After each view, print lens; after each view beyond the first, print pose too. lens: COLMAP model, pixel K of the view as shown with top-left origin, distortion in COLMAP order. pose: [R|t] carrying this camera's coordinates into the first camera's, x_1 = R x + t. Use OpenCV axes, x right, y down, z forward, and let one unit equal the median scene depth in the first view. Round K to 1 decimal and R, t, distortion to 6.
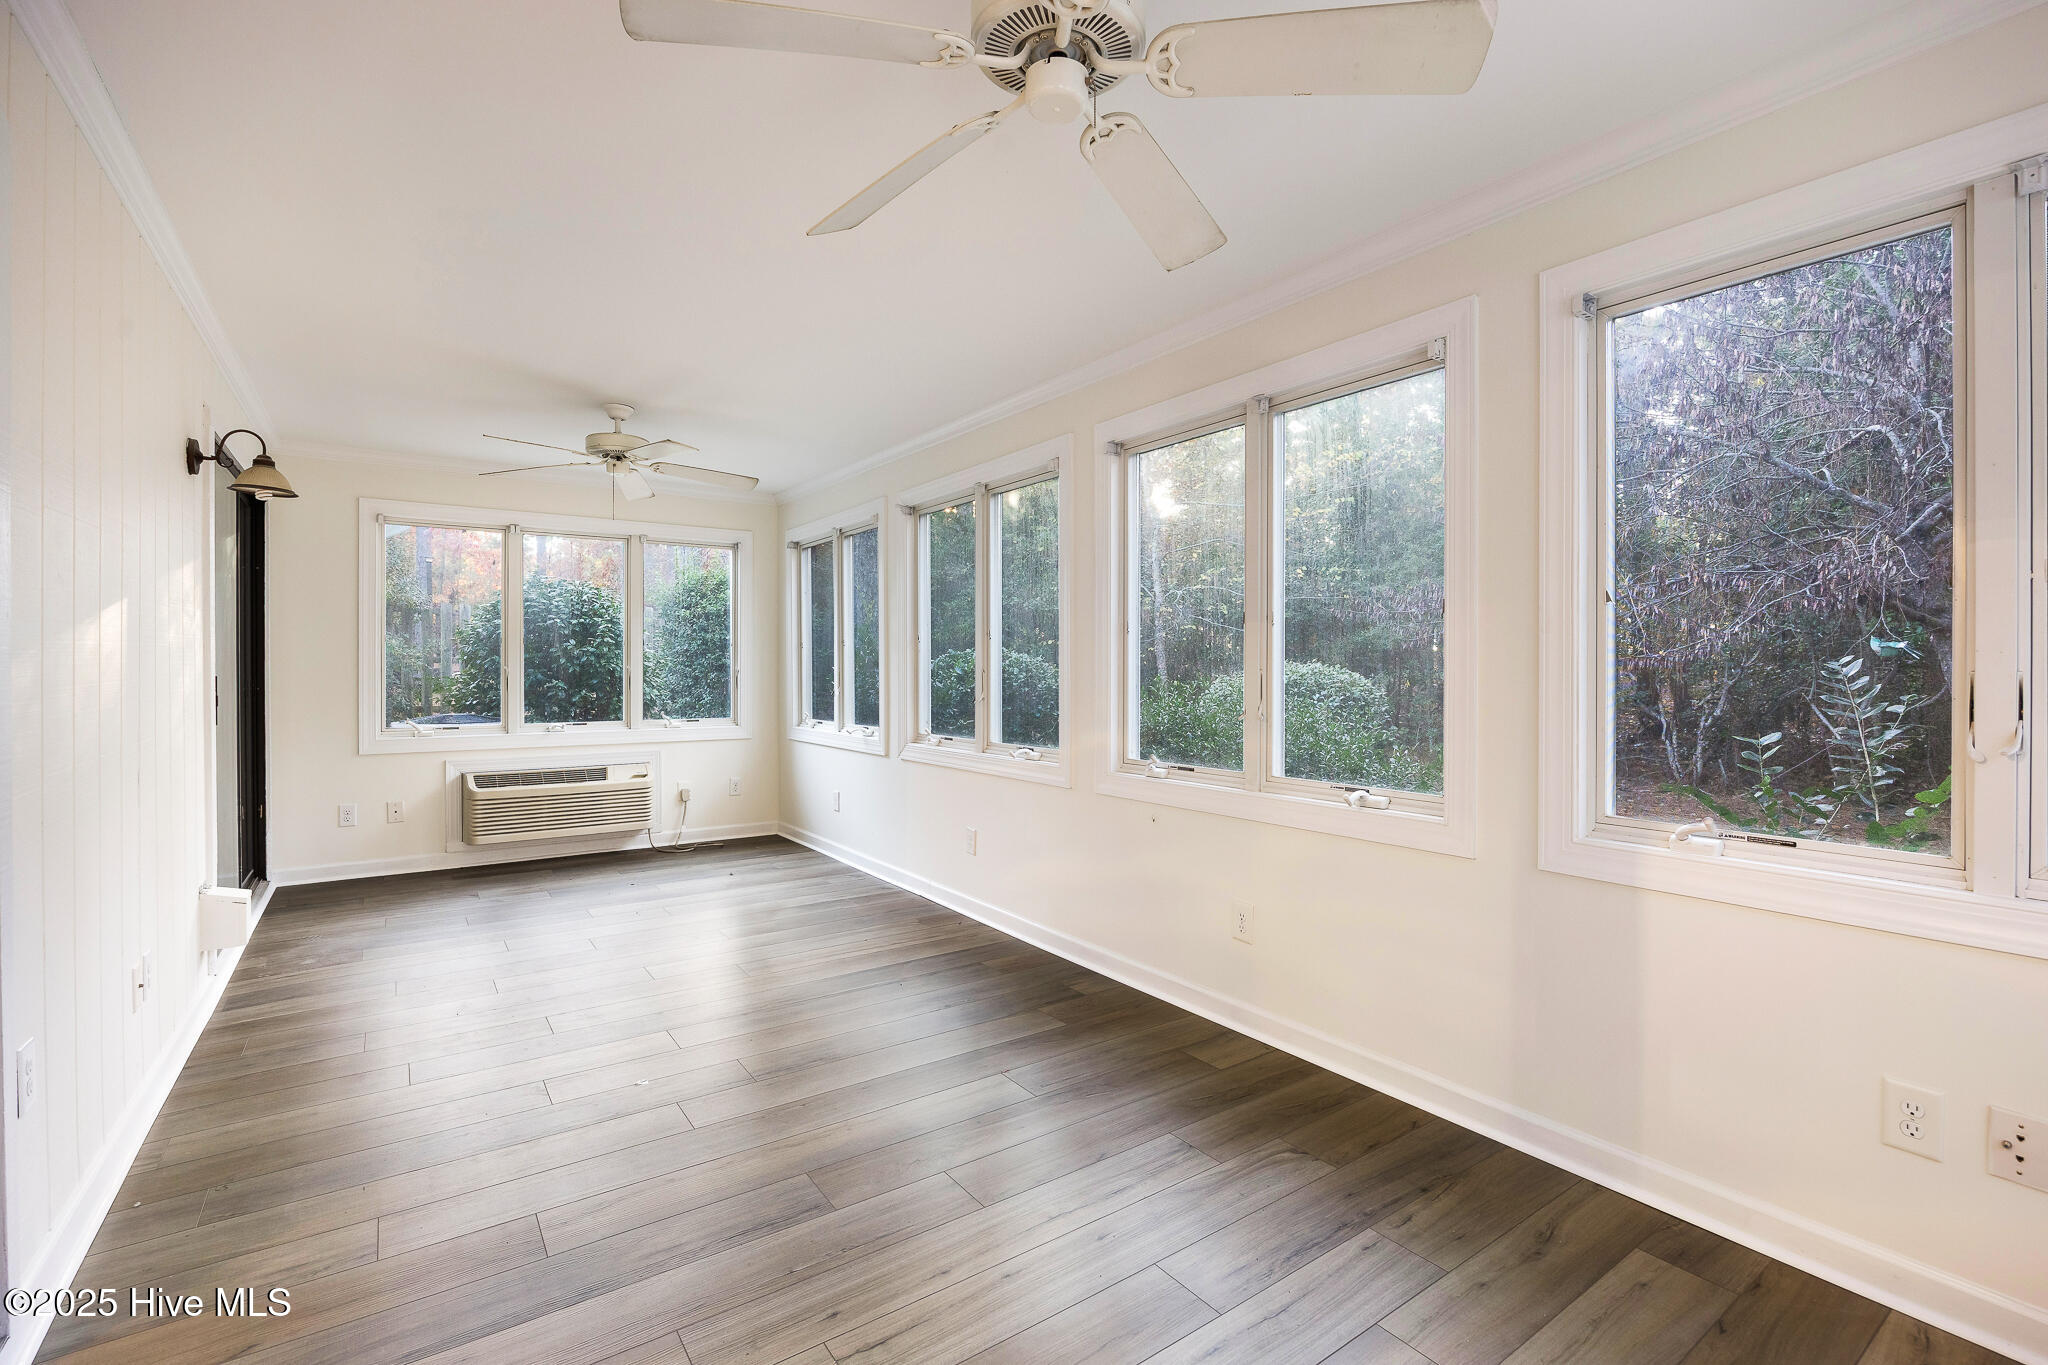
lens RADIAL K [[929.4, 0, 1030.9], [0, 929.4, 668.0], [0, 0, 1]] dist [-0.013710, -0.000931]
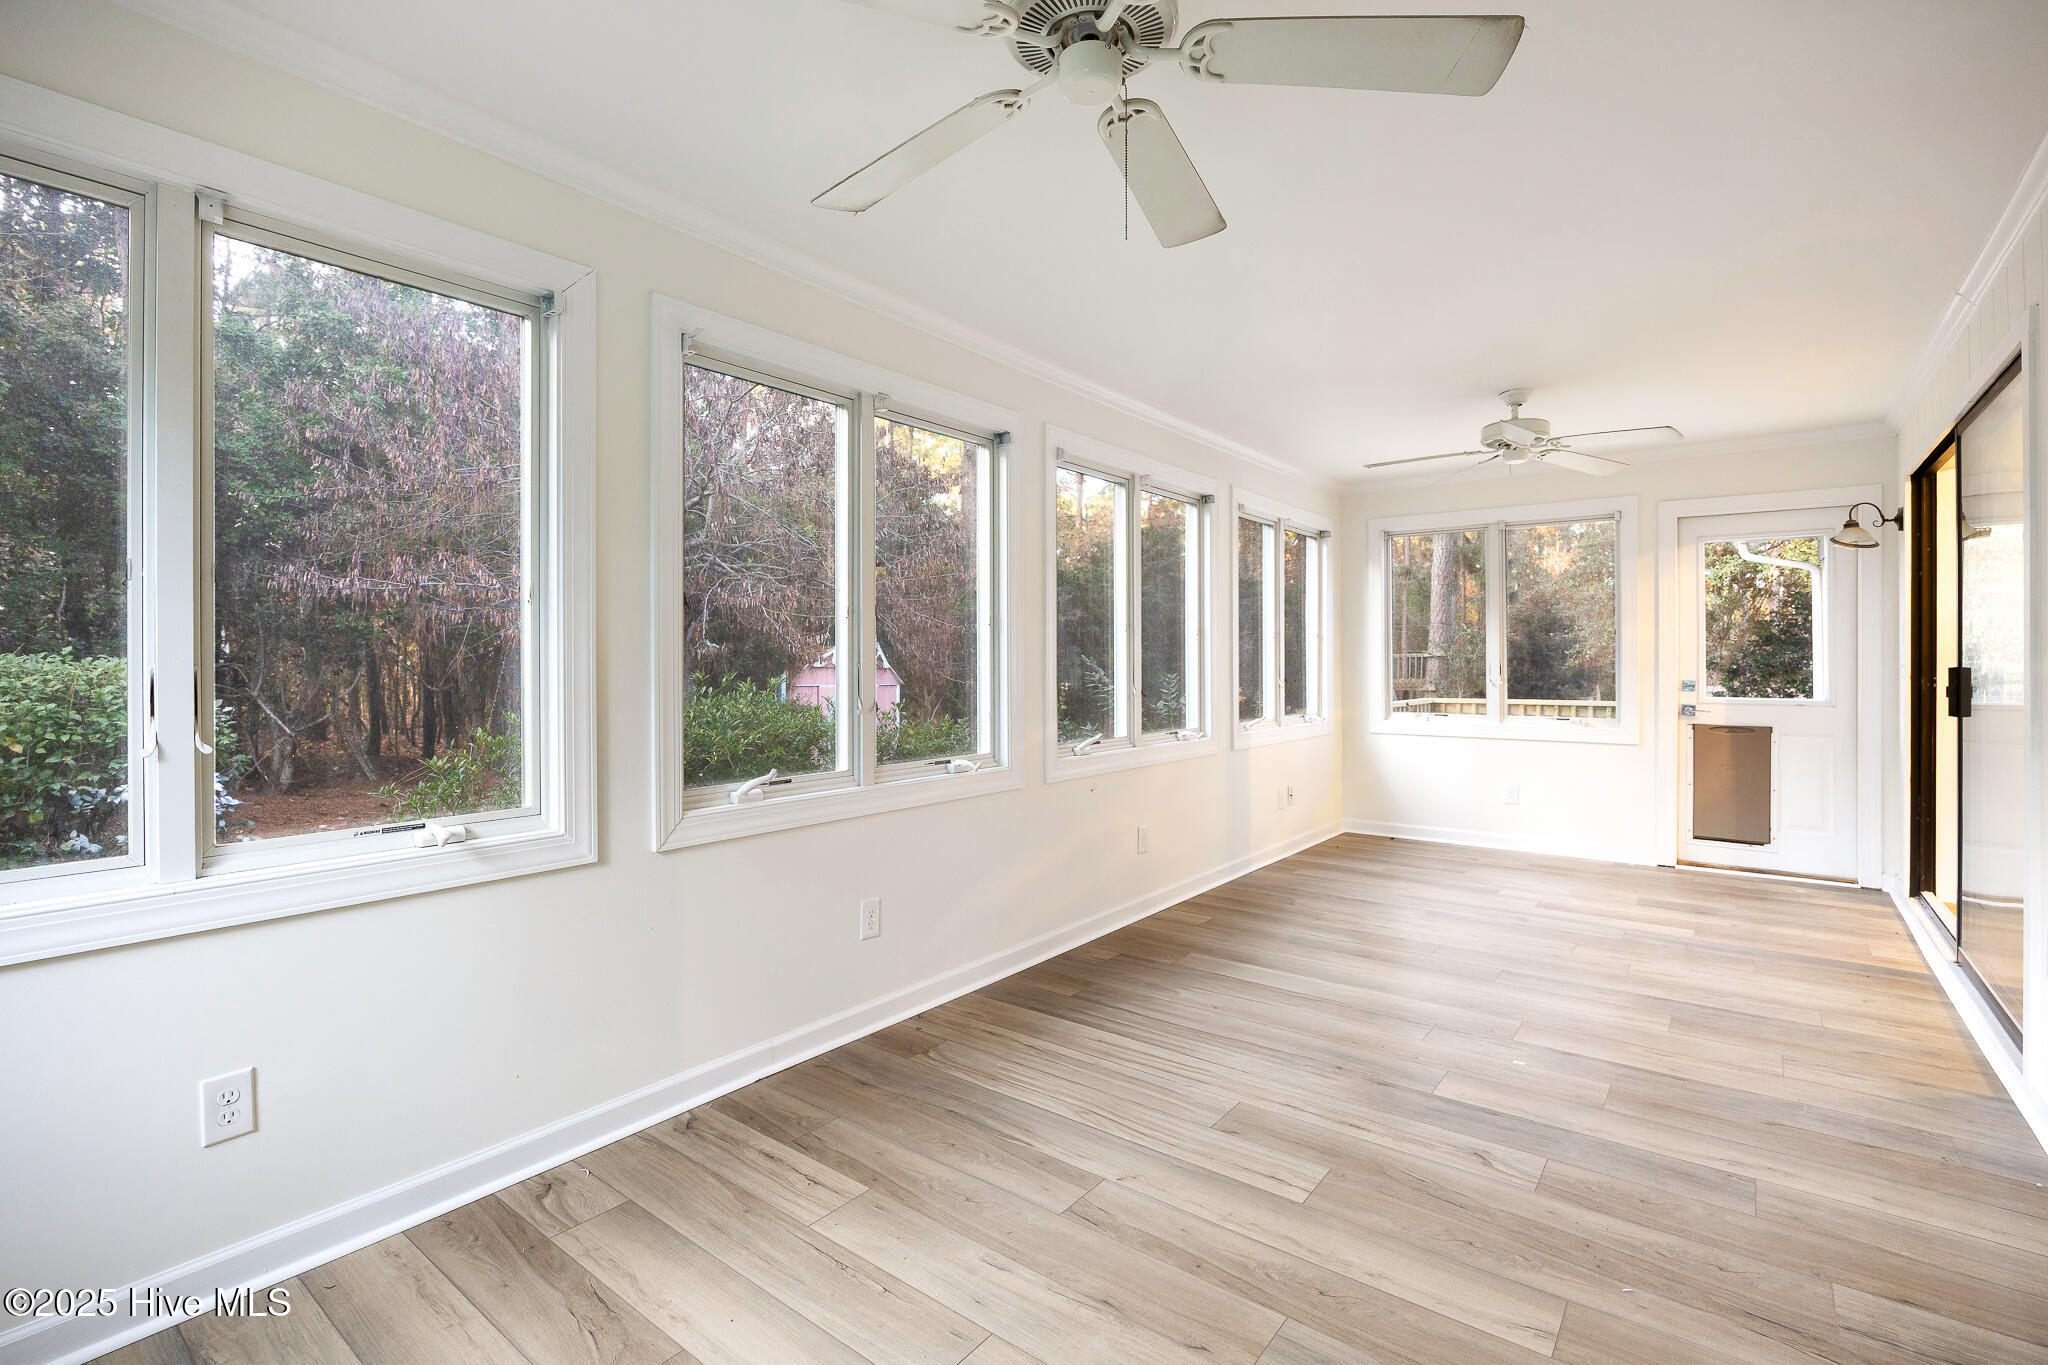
lens RADIAL K [[929.4, 0, 1032.9], [0, 929.4, 672.9], [0, 0, 1]] dist [-0.013710, -0.000931]
pose [[-0.284140, -0.014704, 0.958670, -0.826278], [0.009545, 0.999789, 0.018163, -0.004893], [-0.958735, 0.014311, -0.283940, 1.197862]]
